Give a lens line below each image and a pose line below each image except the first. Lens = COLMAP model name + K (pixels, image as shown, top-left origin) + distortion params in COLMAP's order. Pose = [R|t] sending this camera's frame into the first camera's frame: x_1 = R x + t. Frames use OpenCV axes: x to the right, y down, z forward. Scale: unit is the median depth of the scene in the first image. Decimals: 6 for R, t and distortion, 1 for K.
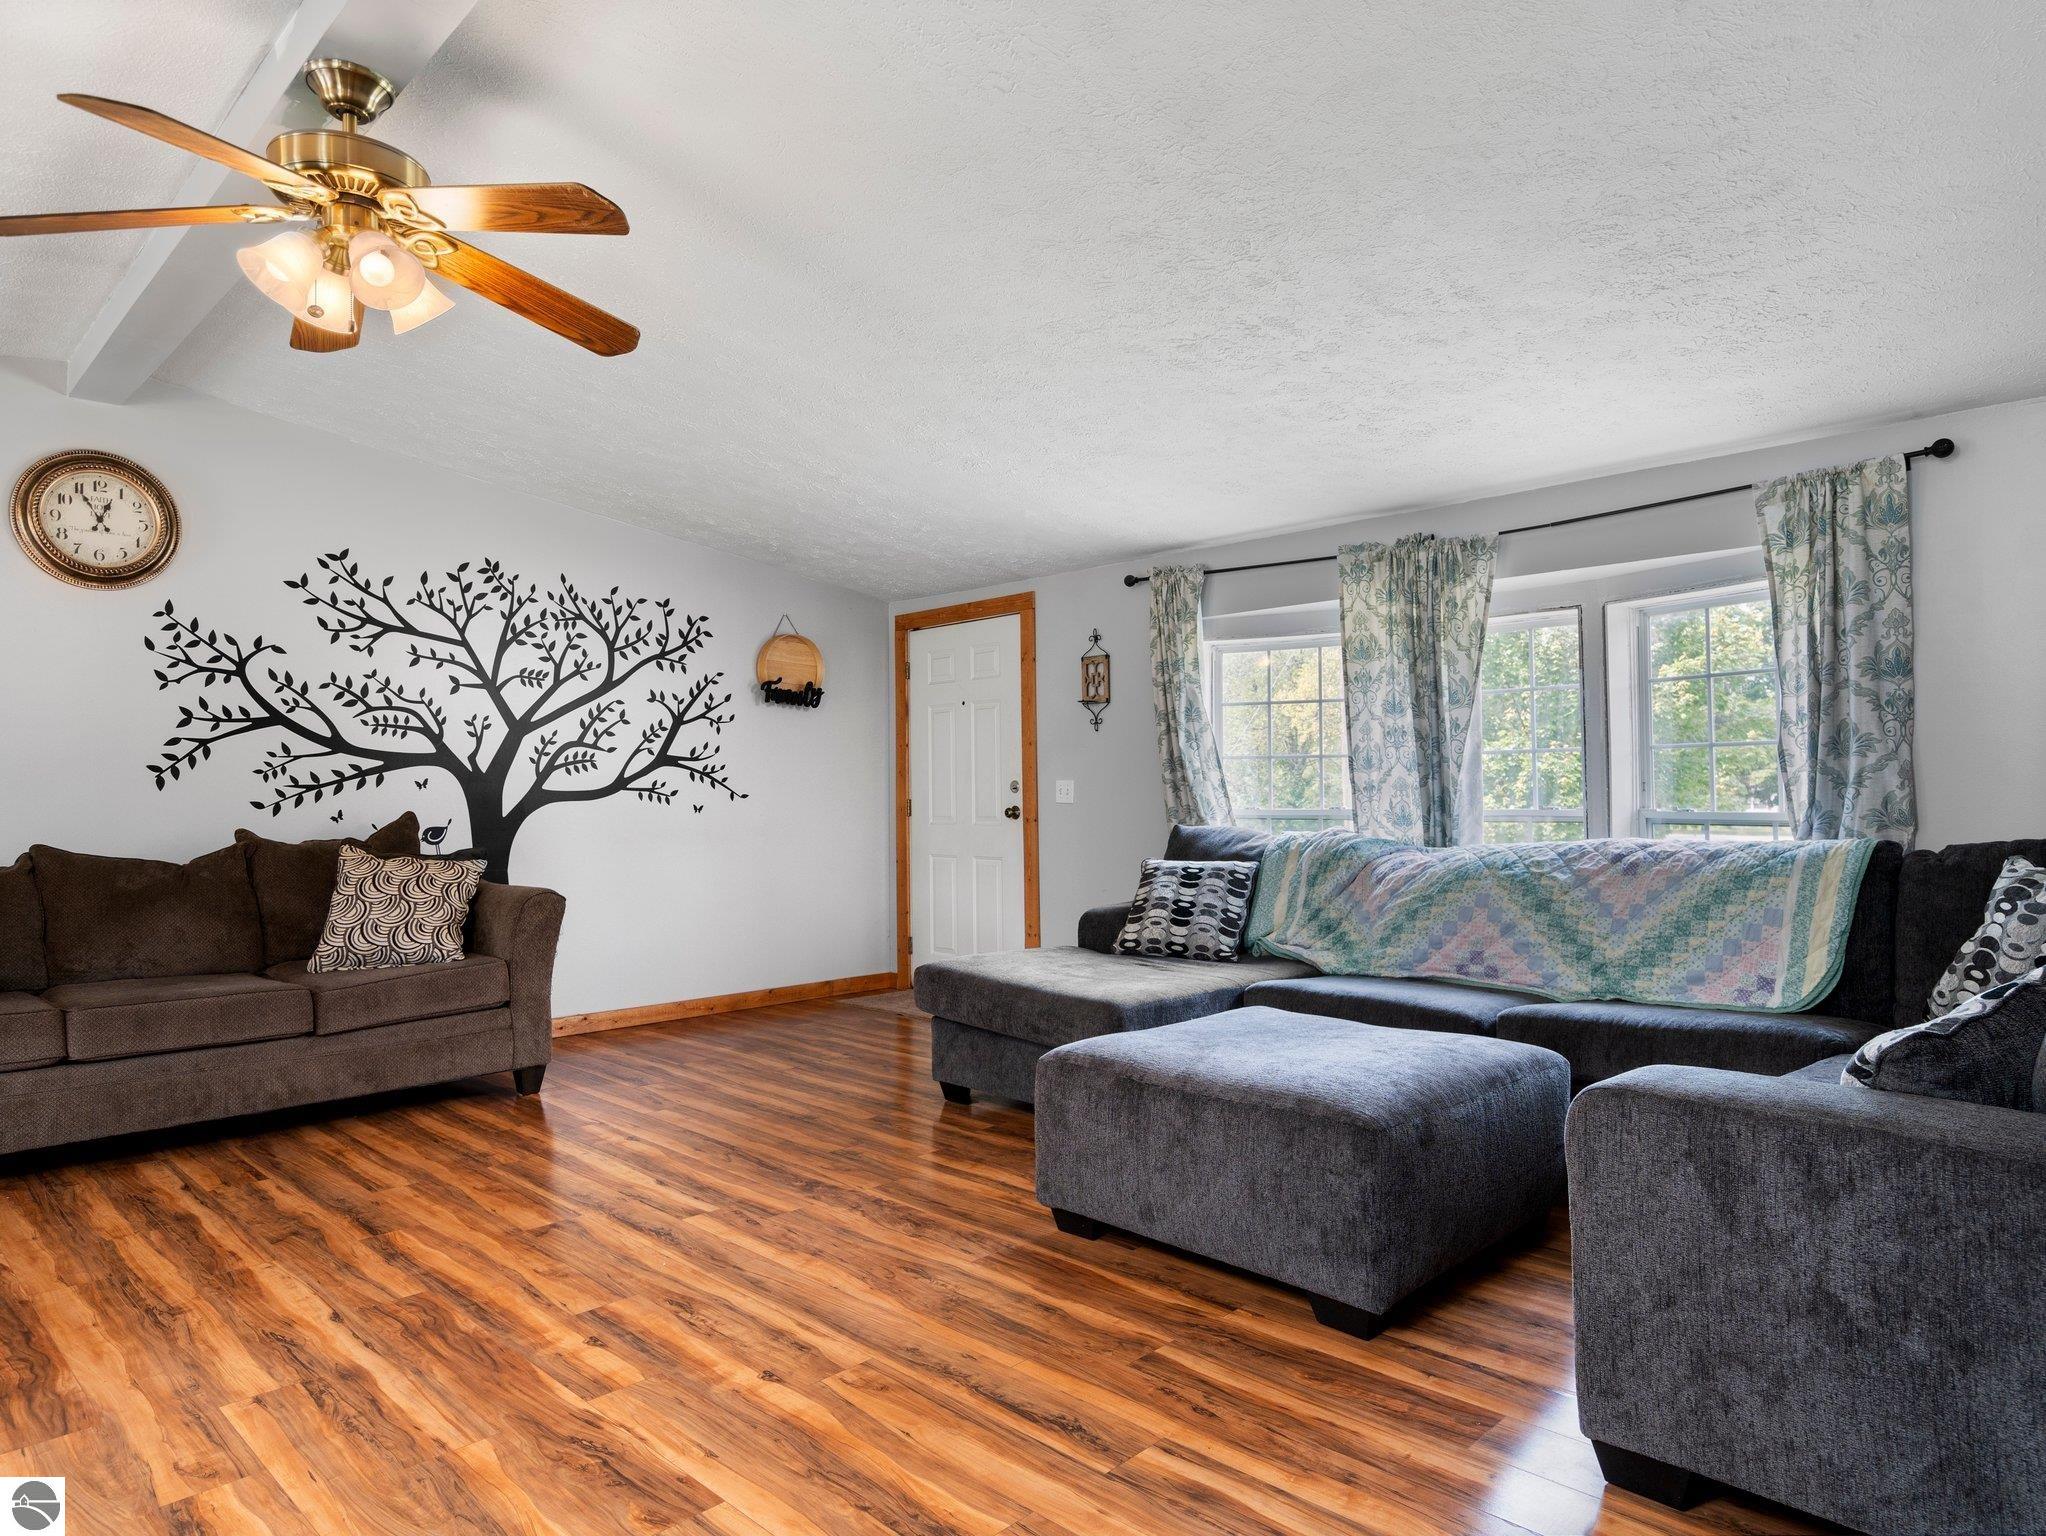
lens RADIAL K [[1260.8, 0, 1023.0], [0, 1260.8, 768.0], [0, 0, 1]] dist [0.002267, 0.000201]
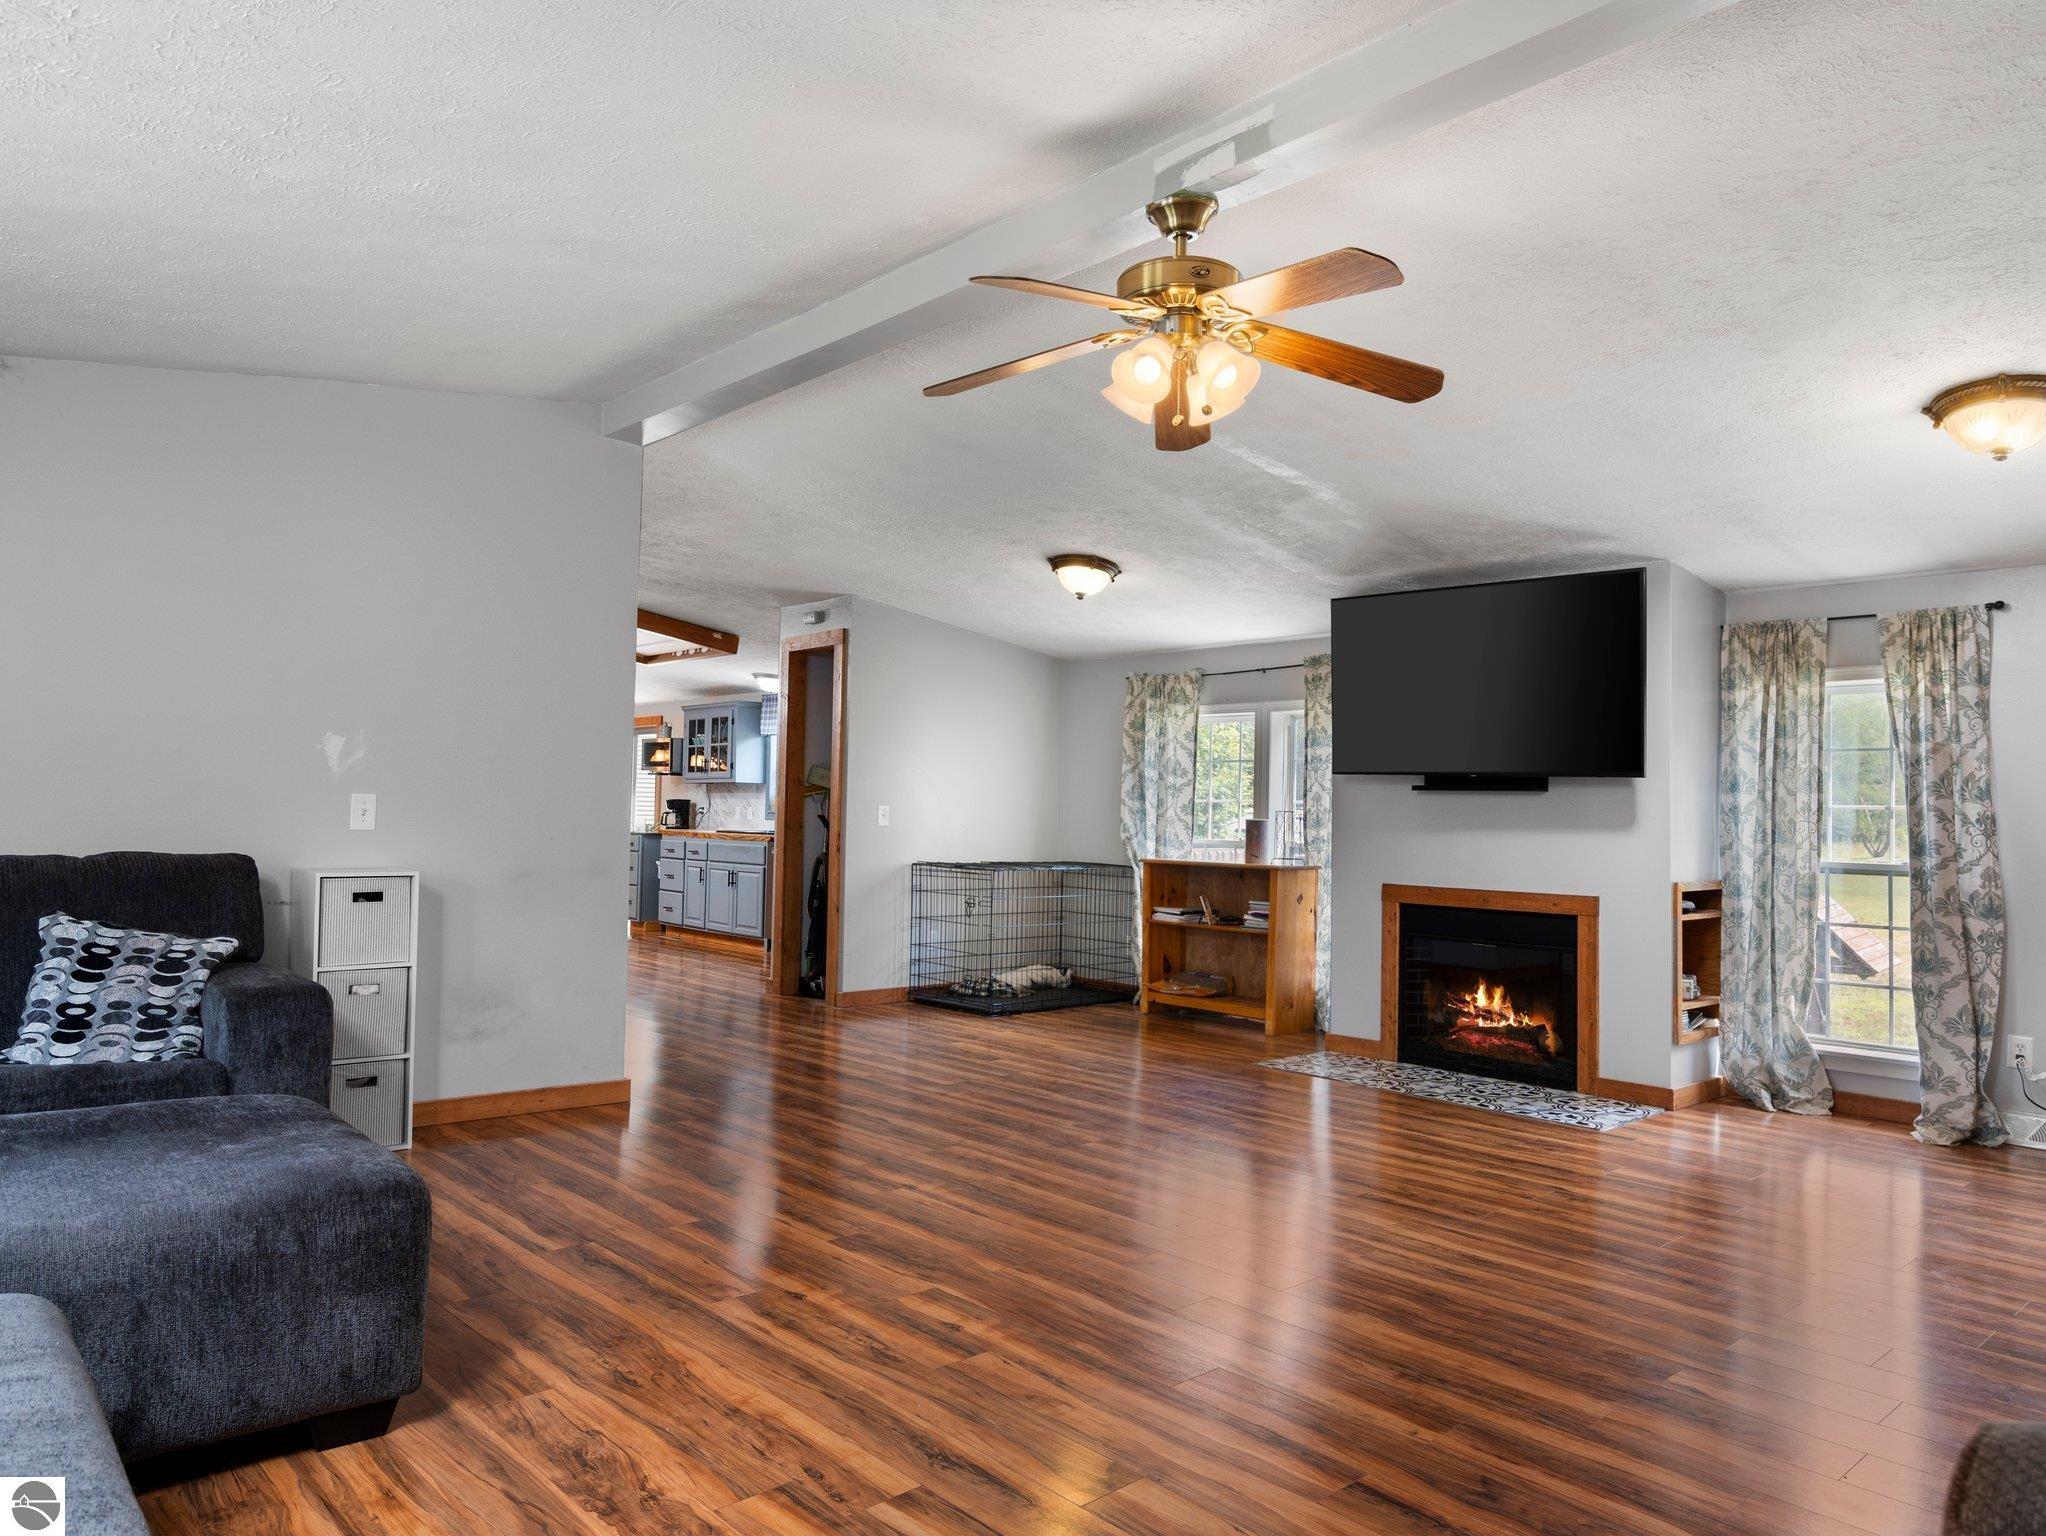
lens RADIAL K [[1412.9, 0, 1023.0], [0, 1412.9, 768.0], [0, 0, 1]] dist [-0.000331, 0.000101]
pose [[-0.998306, -0.010737, 0.057187, -0.445441], [-0.013374, 0.998855, -0.045924, 0.023166], [-0.056628, -0.046611, -0.997307, 2.152021]]
